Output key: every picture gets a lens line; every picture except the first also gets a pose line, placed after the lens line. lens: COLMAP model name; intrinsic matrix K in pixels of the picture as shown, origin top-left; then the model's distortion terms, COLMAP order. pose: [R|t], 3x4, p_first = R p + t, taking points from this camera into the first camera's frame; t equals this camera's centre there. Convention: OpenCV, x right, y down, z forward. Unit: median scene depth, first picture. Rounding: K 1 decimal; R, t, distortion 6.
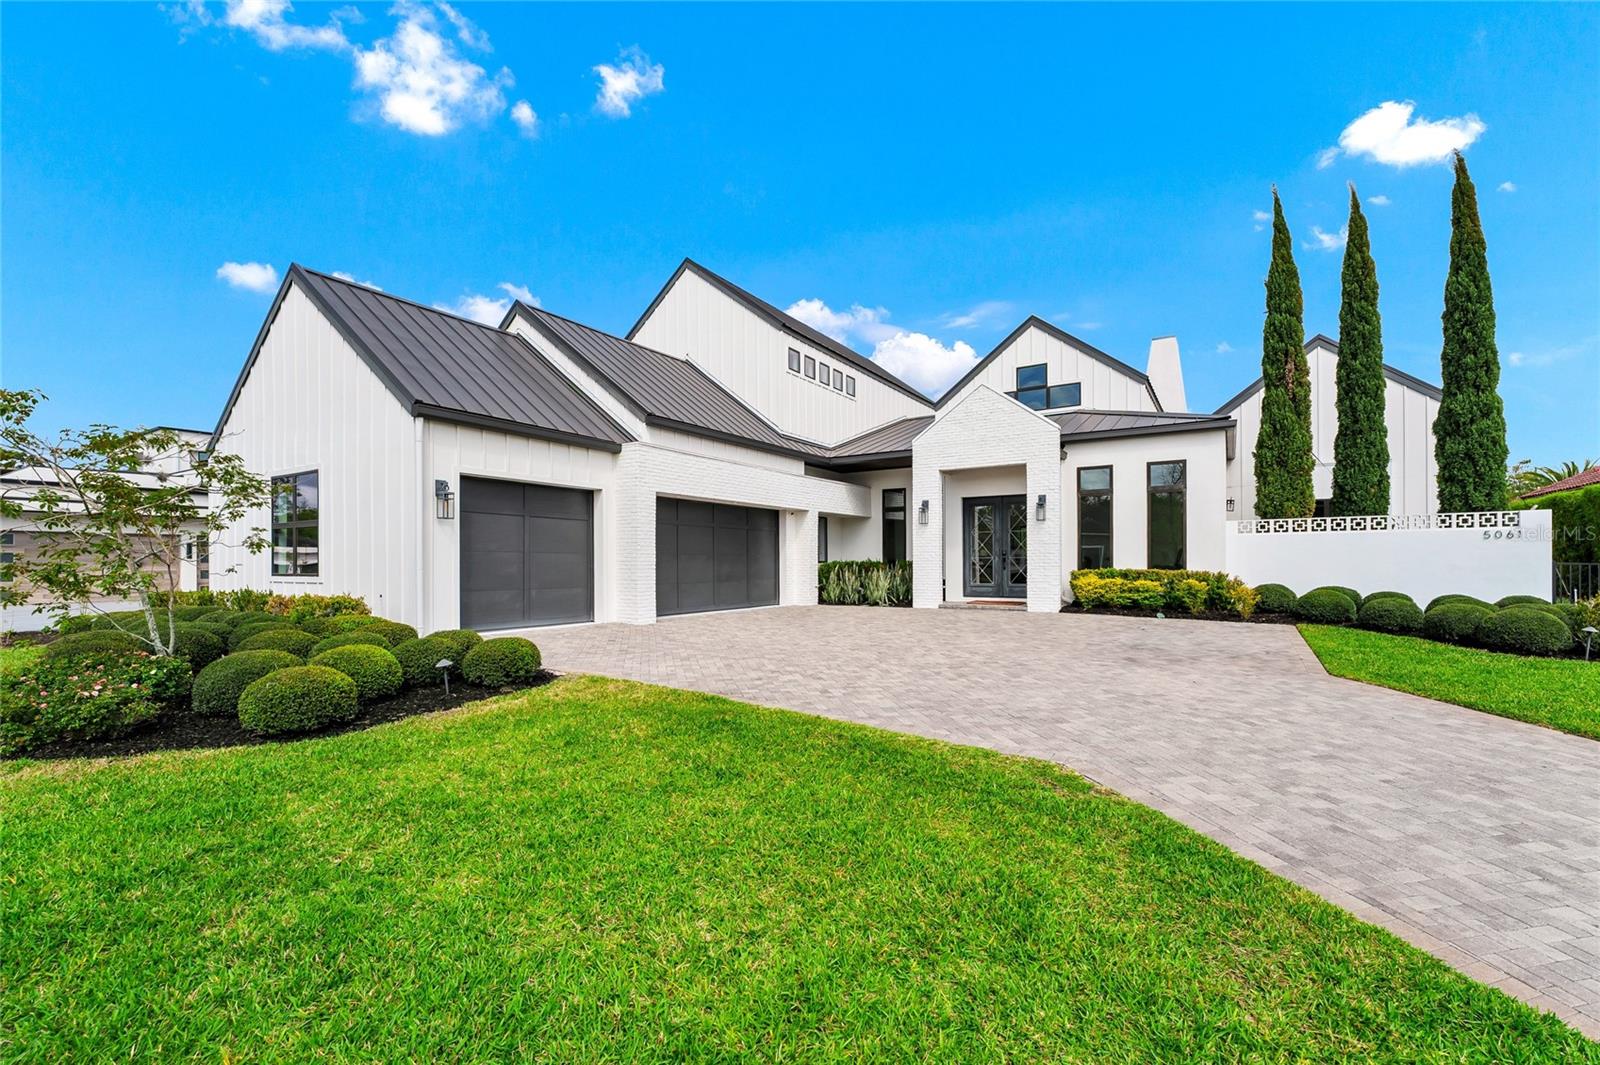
lens RADIAL K [[661.9, 0, 798.8], [0, 661.9, 546.5], [0, 0, 1]] dist [-0.000662, -0.000189]
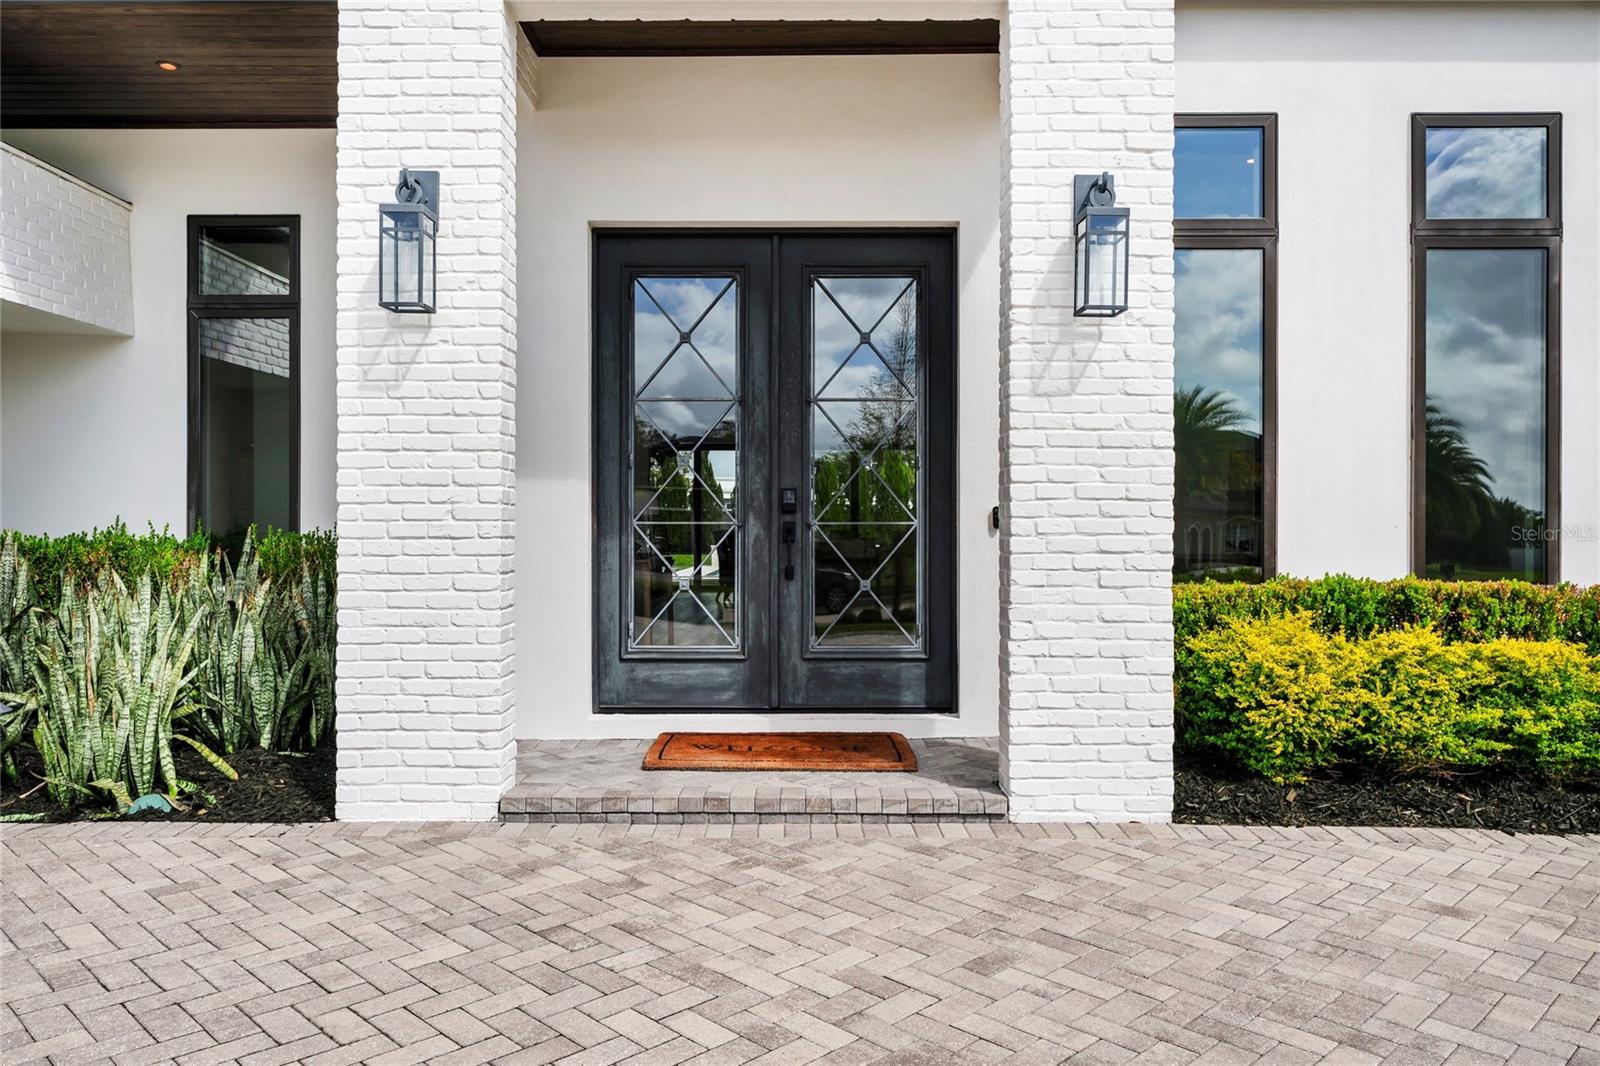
lens RADIAL K [[1103.5, 0, 805.6], [0, 1103.5, 553.5], [0, 0, 1]] dist [0.003876, -0.000091]
pose [[0.838099, -0.009859, 0.545429, 0.117120], [-0.013986, 0.999120, 0.039549, 0.011398], [-0.545339, -0.040774, 0.837223, 0.686786]]
